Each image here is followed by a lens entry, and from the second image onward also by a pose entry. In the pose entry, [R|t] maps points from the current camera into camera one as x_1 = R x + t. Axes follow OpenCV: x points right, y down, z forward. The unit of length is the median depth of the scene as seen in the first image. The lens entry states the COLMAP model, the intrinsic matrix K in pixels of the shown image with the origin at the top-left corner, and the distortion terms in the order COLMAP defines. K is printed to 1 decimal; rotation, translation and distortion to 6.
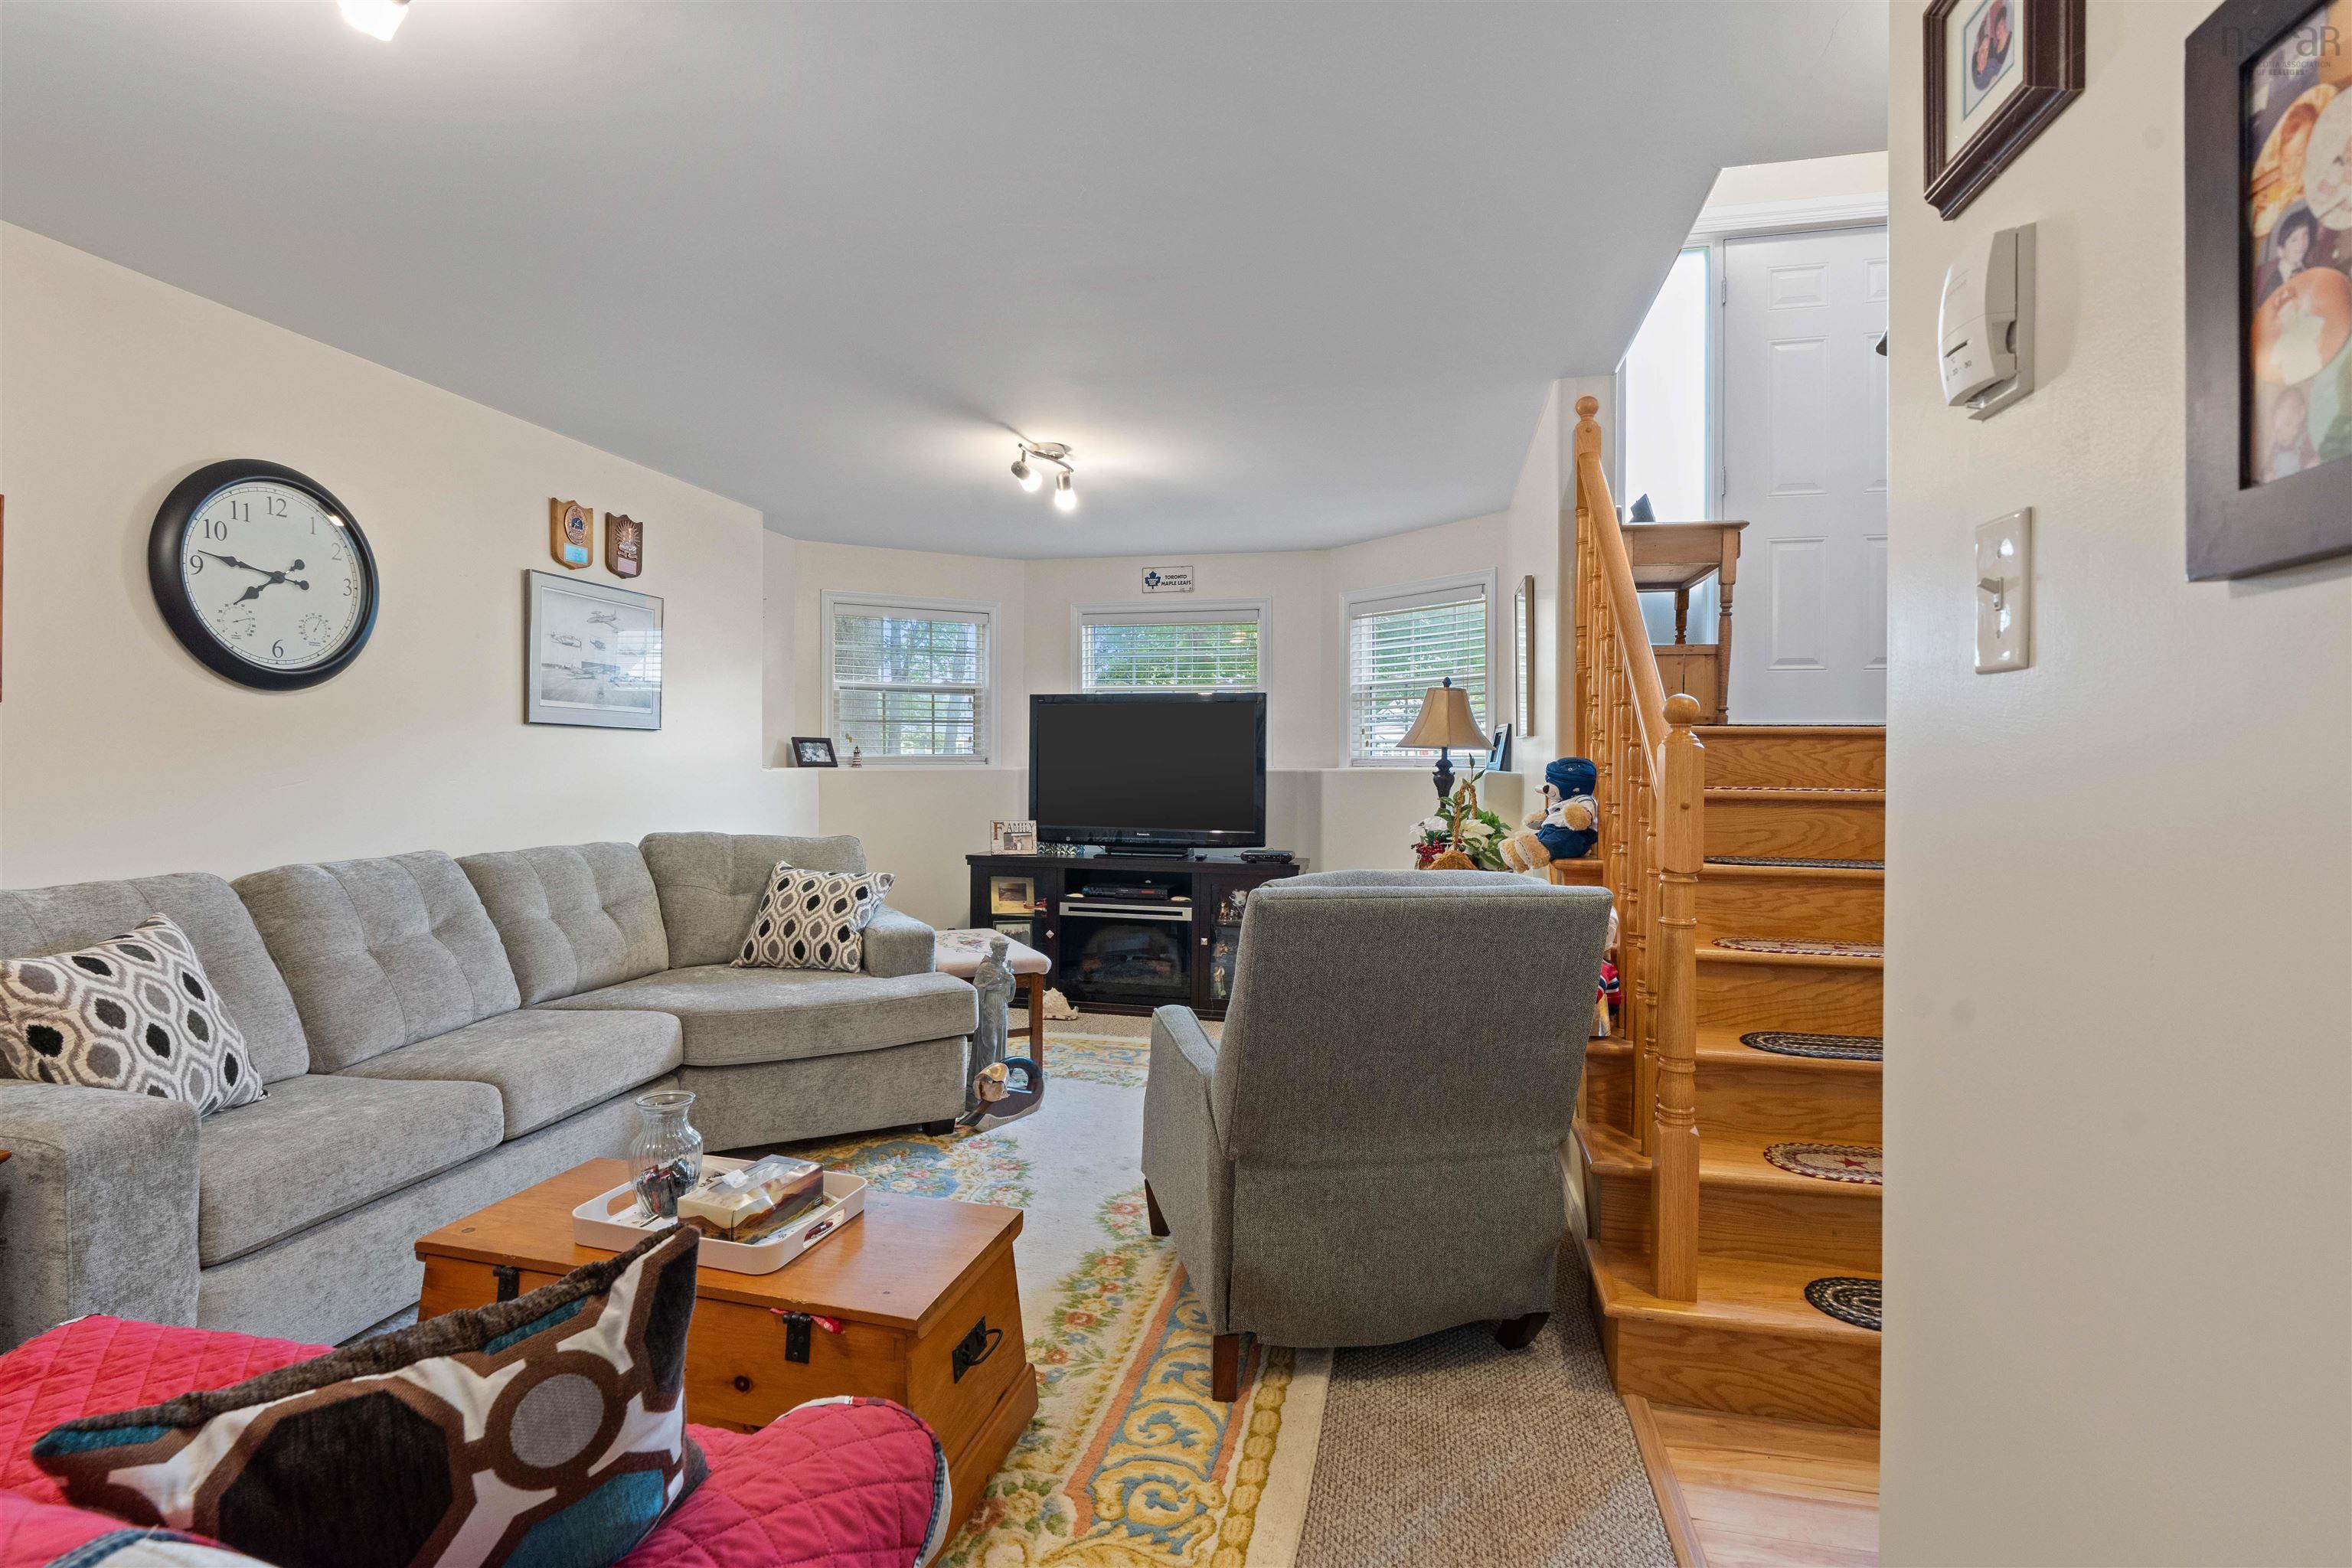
lens RADIAL K [[1091.5, 0, 1175.9], [0, 1091.5, 761.8], [0, 0, 1]] dist [-0.004176, 0.000333]
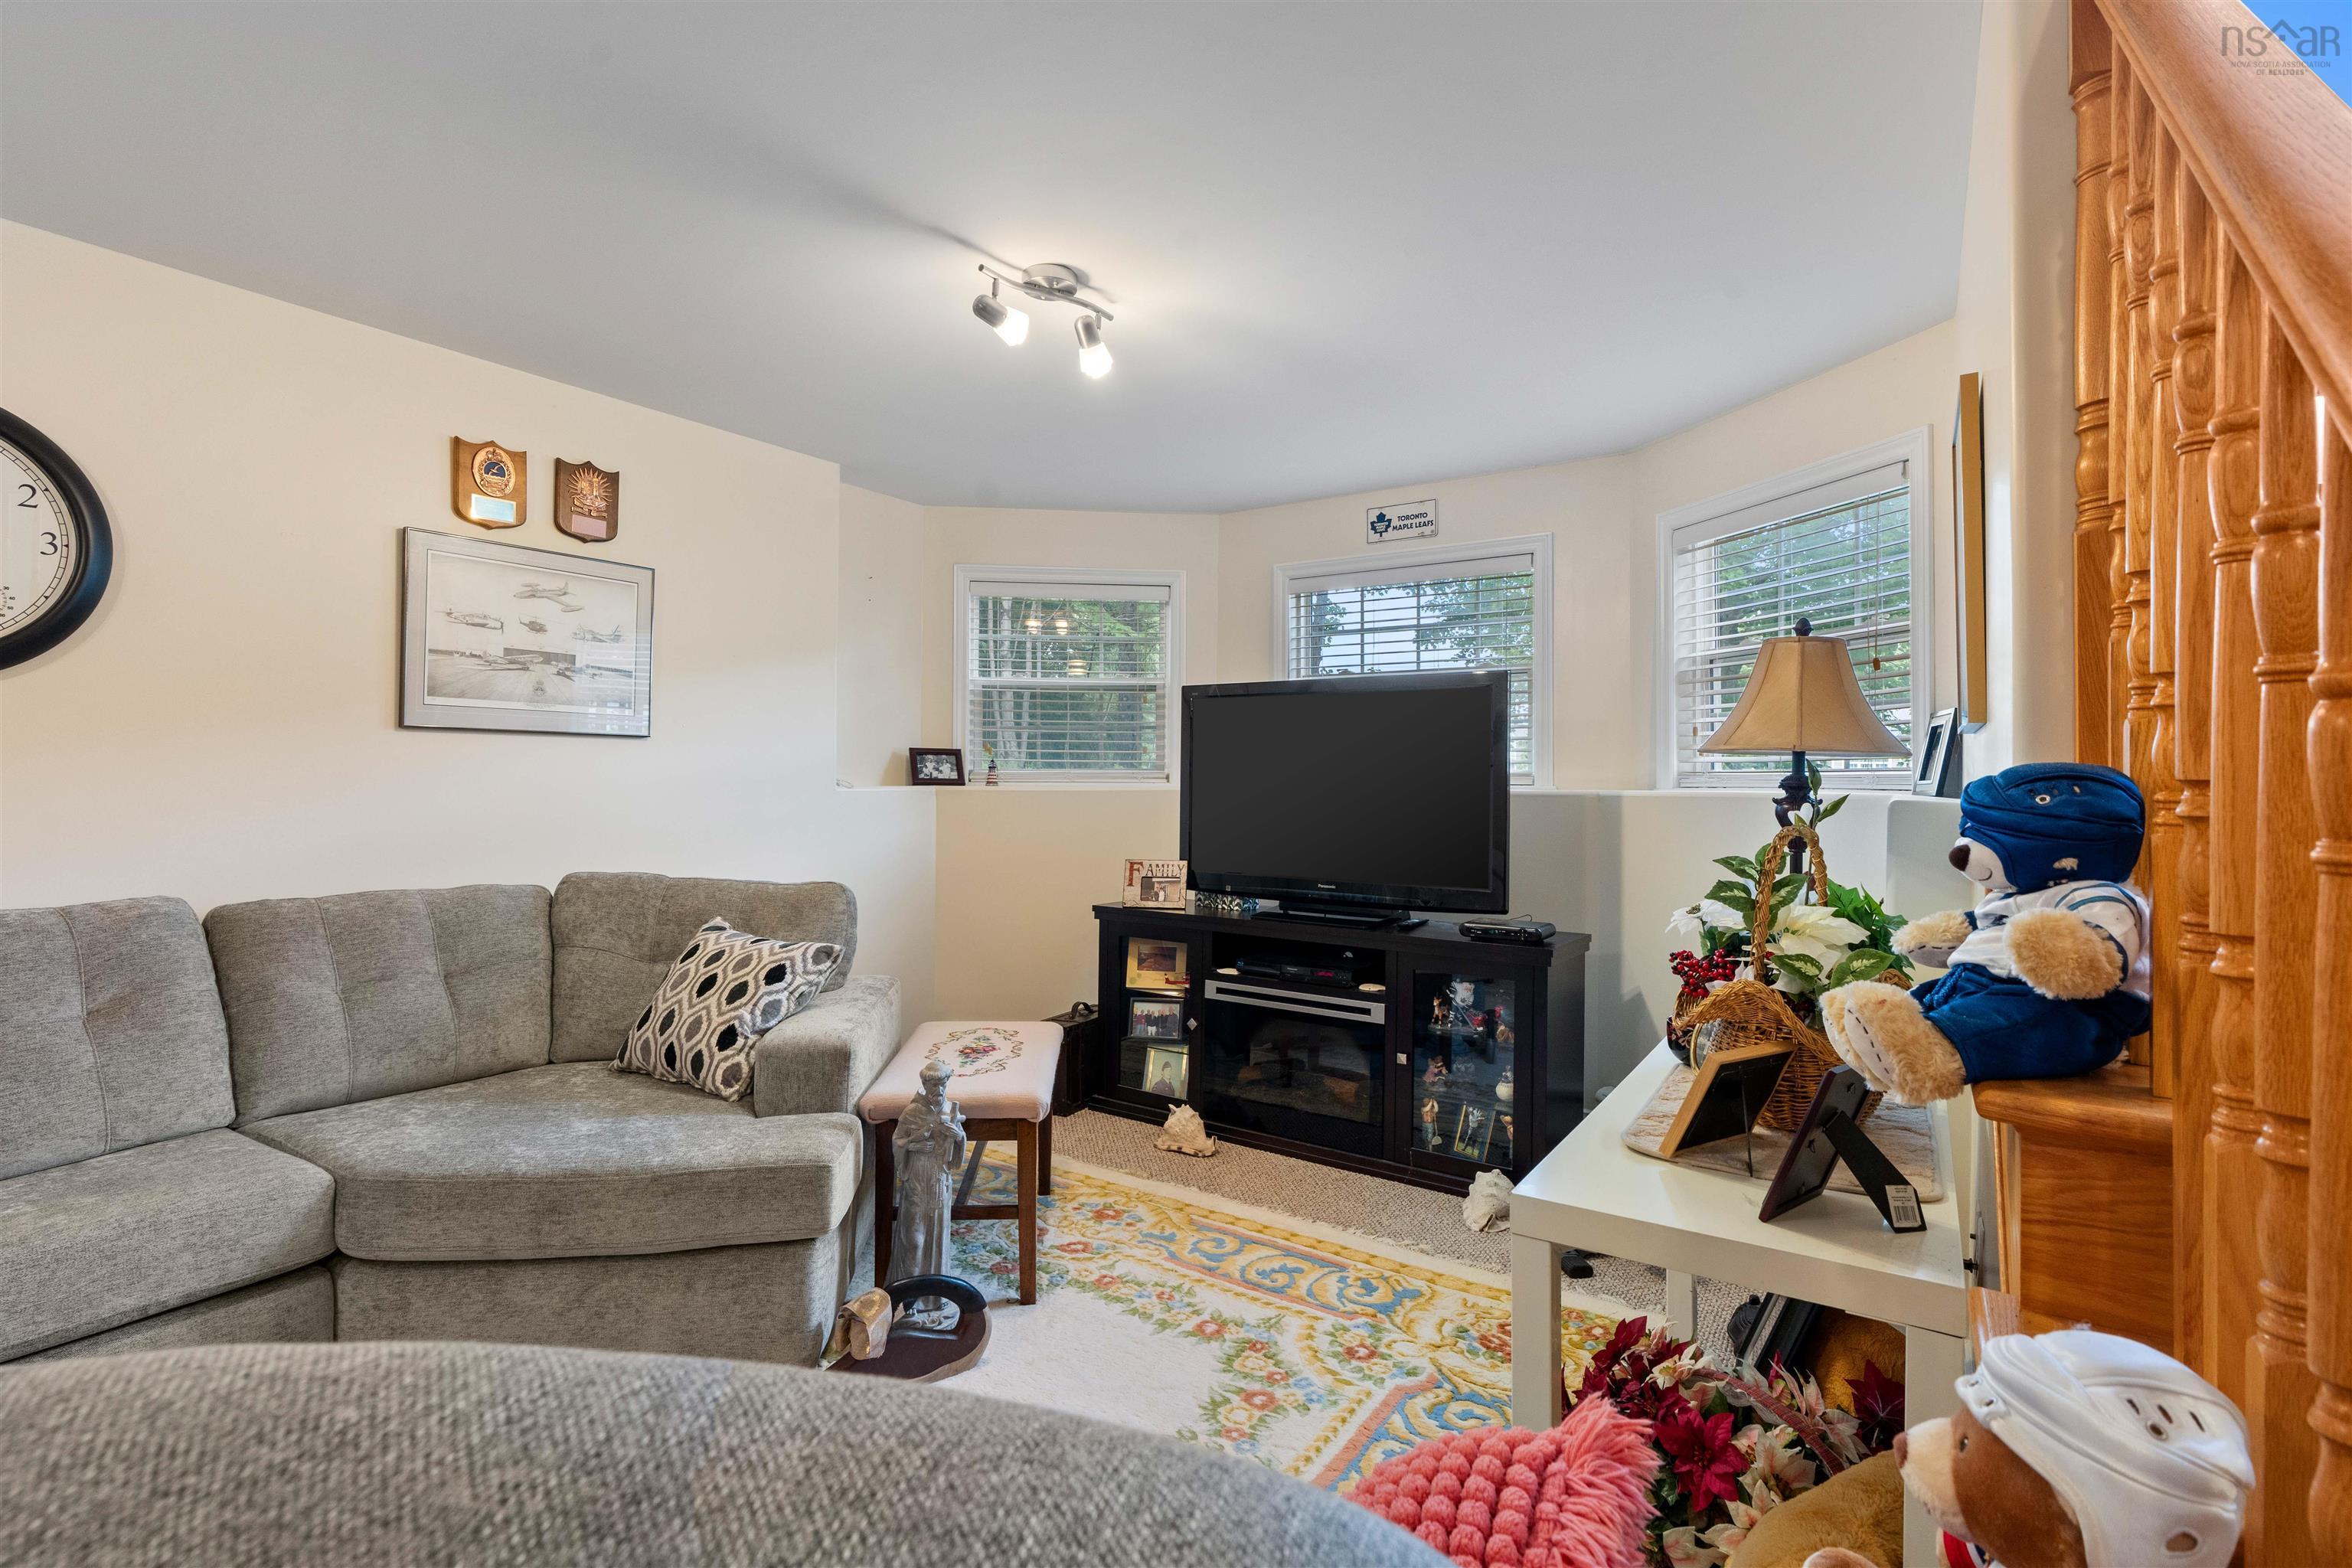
lens RADIAL K [[1091.5, 0, 1175.9], [0, 1091.5, 761.8], [0, 0, 1]] dist [-0.004176, 0.000333]
pose [[0.929200, -0.004481, -0.369549, 0.178949], [-0.002104, 0.999846, -0.017413, 0.001399], [0.369570, 0.016958, 0.929048, 0.447010]]
